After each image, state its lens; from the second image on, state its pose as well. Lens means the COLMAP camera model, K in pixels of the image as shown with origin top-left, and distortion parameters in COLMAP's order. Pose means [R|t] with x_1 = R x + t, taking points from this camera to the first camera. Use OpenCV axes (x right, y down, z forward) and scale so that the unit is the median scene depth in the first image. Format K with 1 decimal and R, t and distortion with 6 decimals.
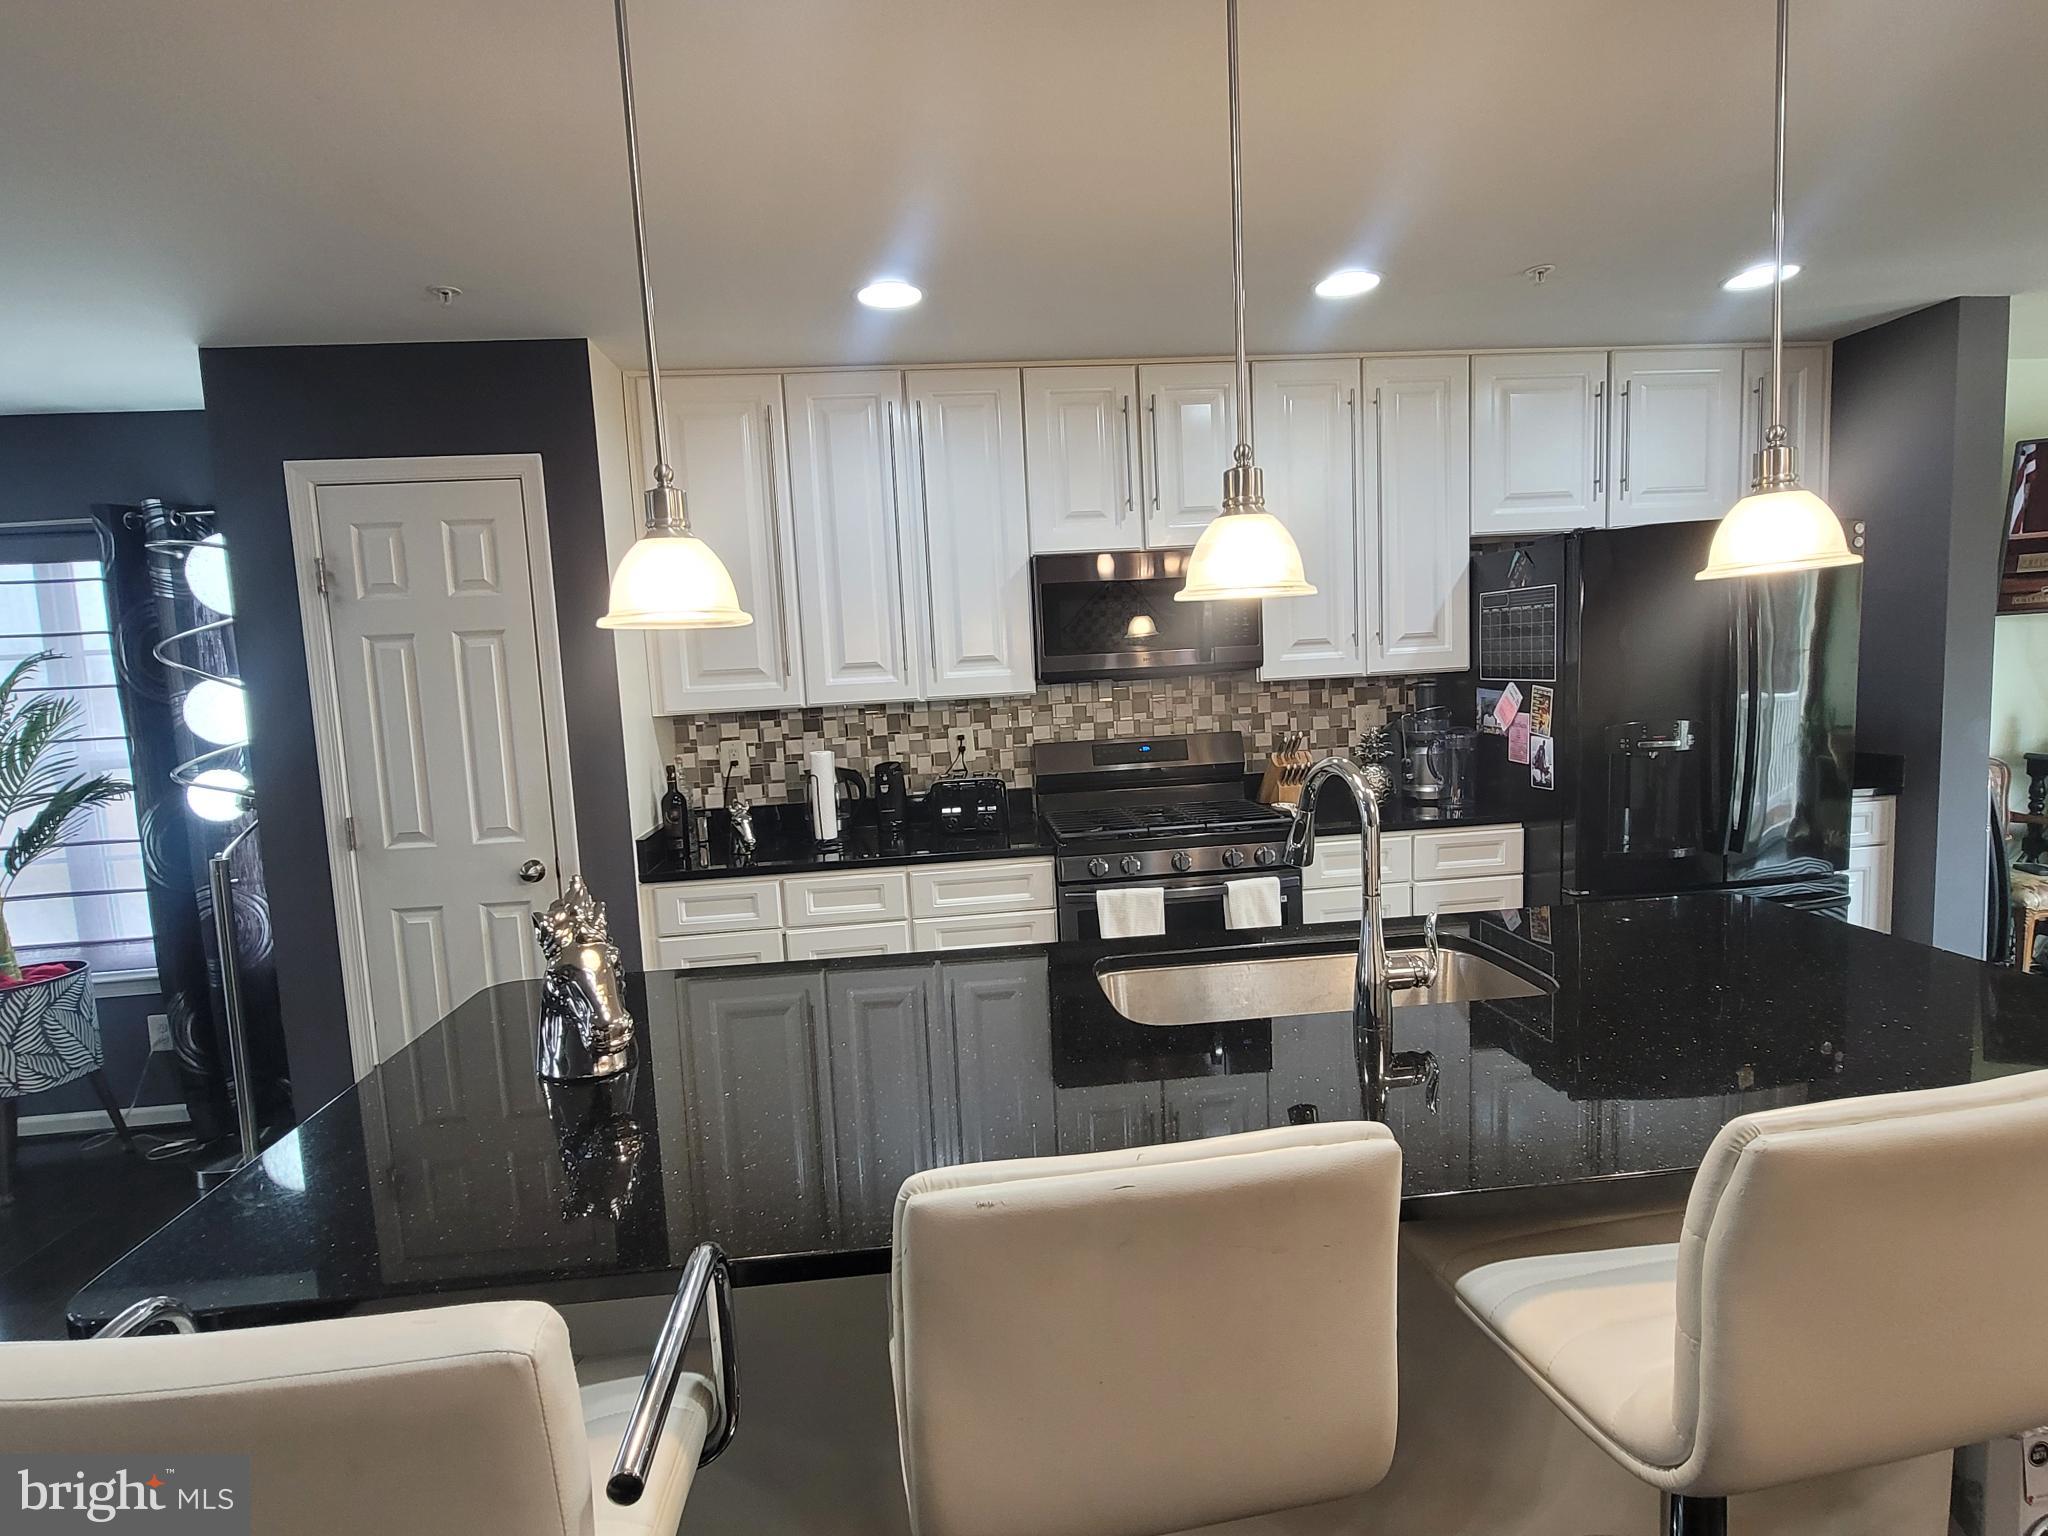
lens RADIAL K [[1055.9, 0, 1025.4], [0, 1055.9, 760.3], [0, 0, 1]] dist [0.005421, 0.000078]
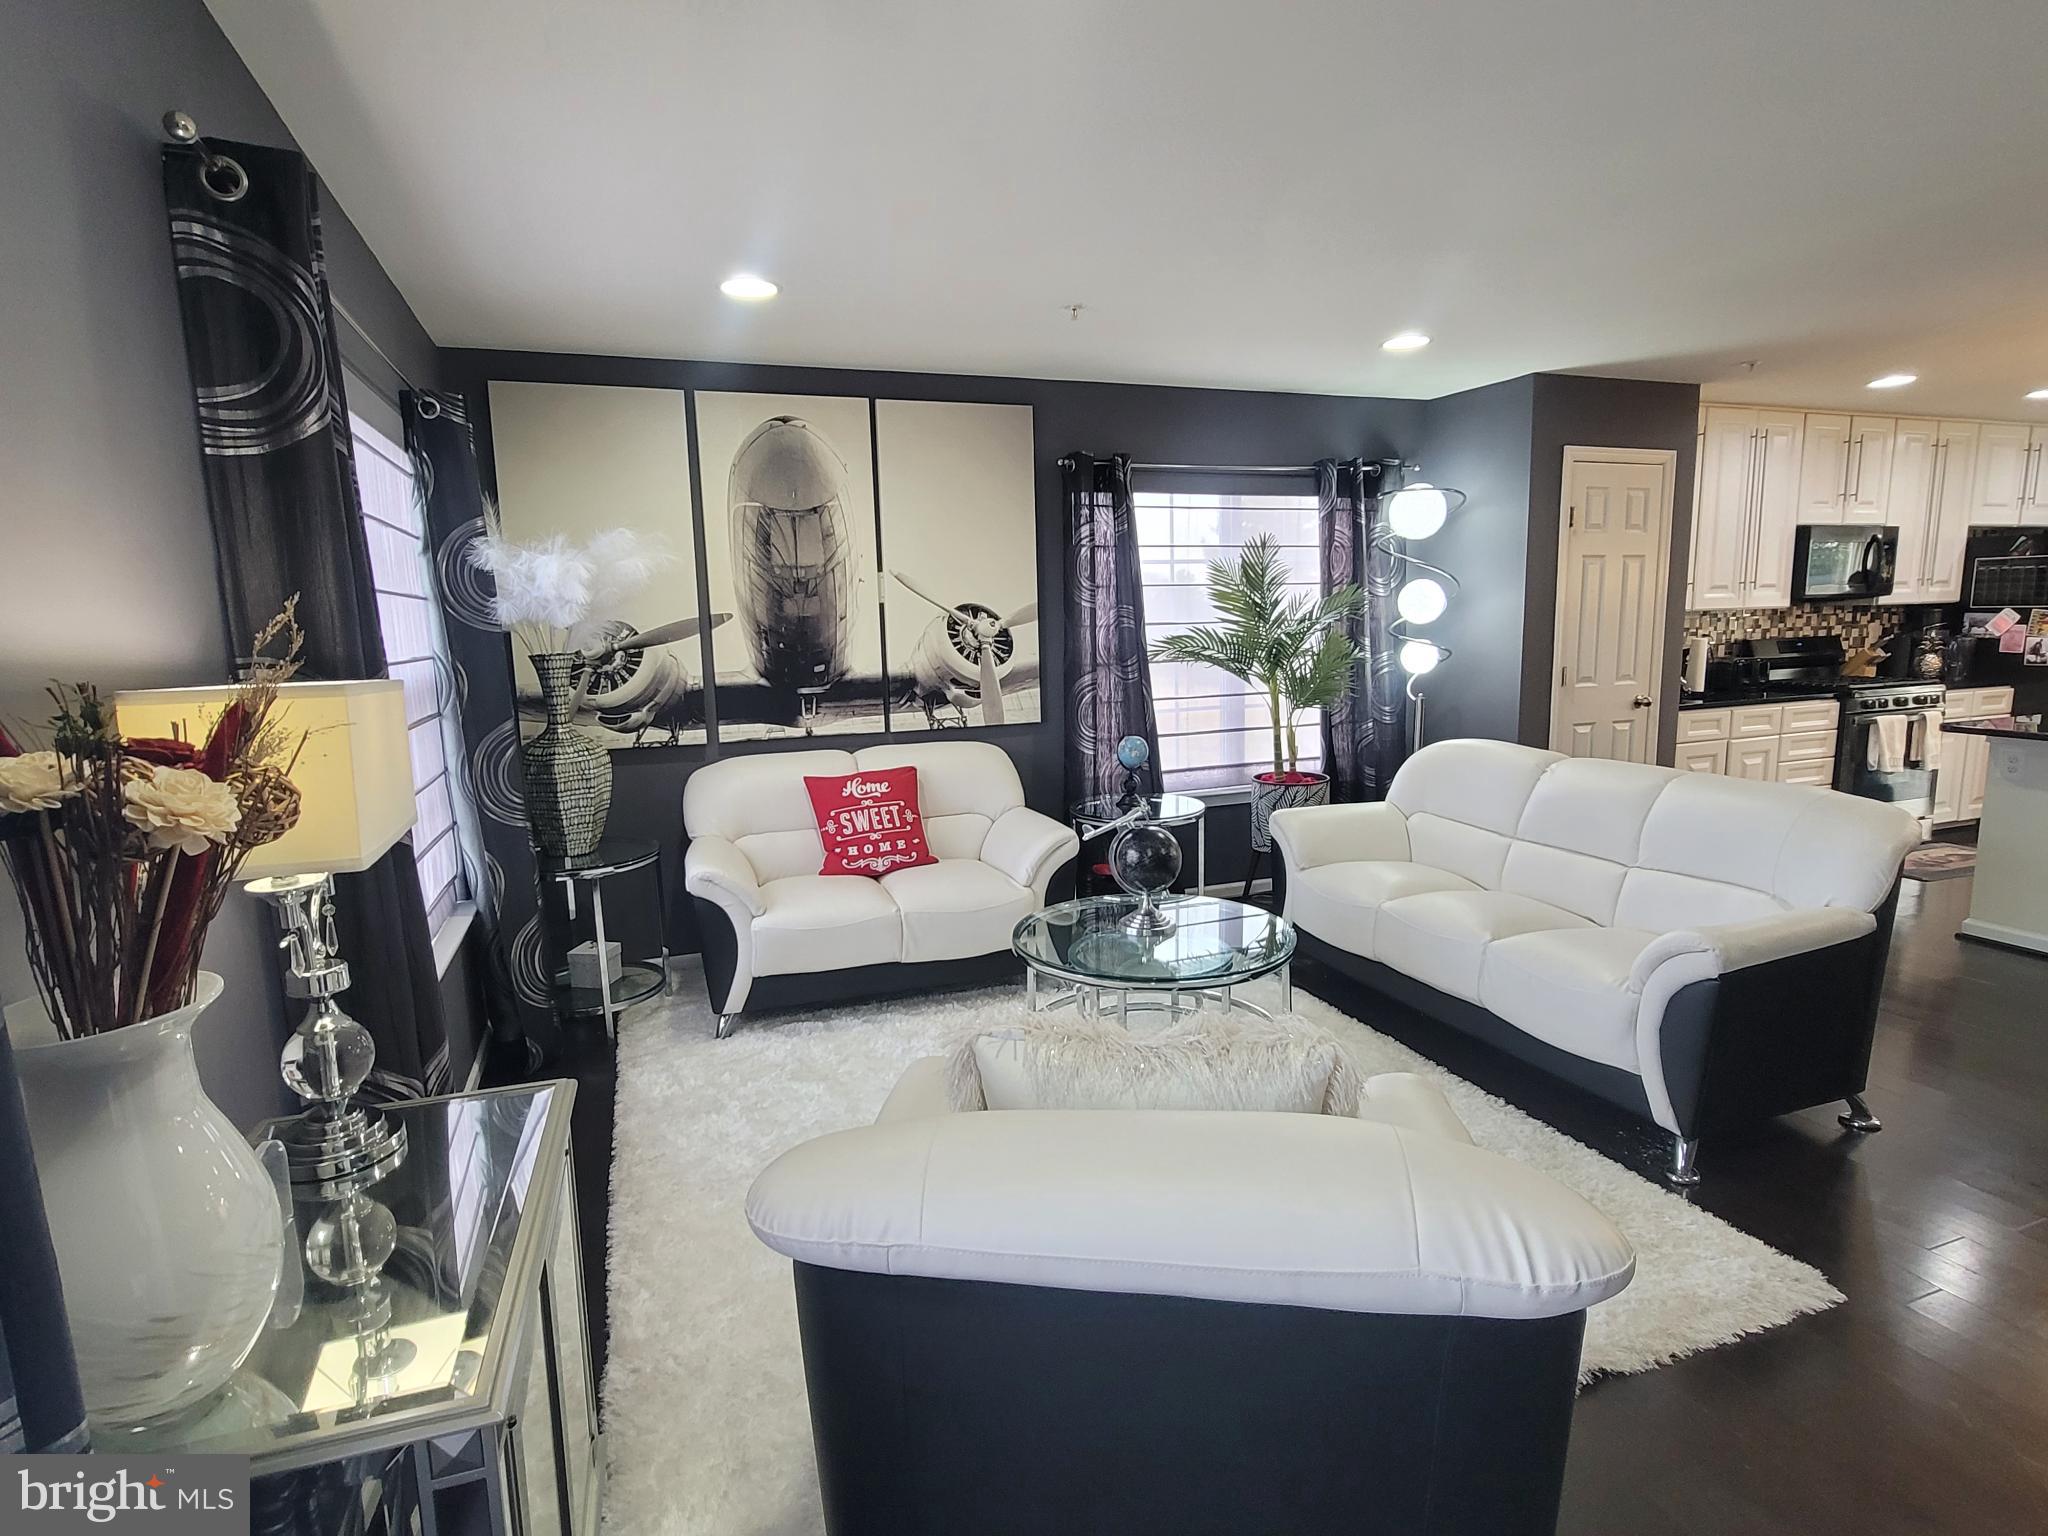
lens RADIAL K [[1055.9, 0, 1022.5], [0, 1055.9, 778.1], [0, 0, 1]] dist [0.005421, 0.000078]
pose [[0.965340, -0.010701, 0.260778, -1.630539], [-0.002938, 0.998650, 0.051853, 0.126247], [-0.260981, -0.050822, 0.964005, -0.328270]]
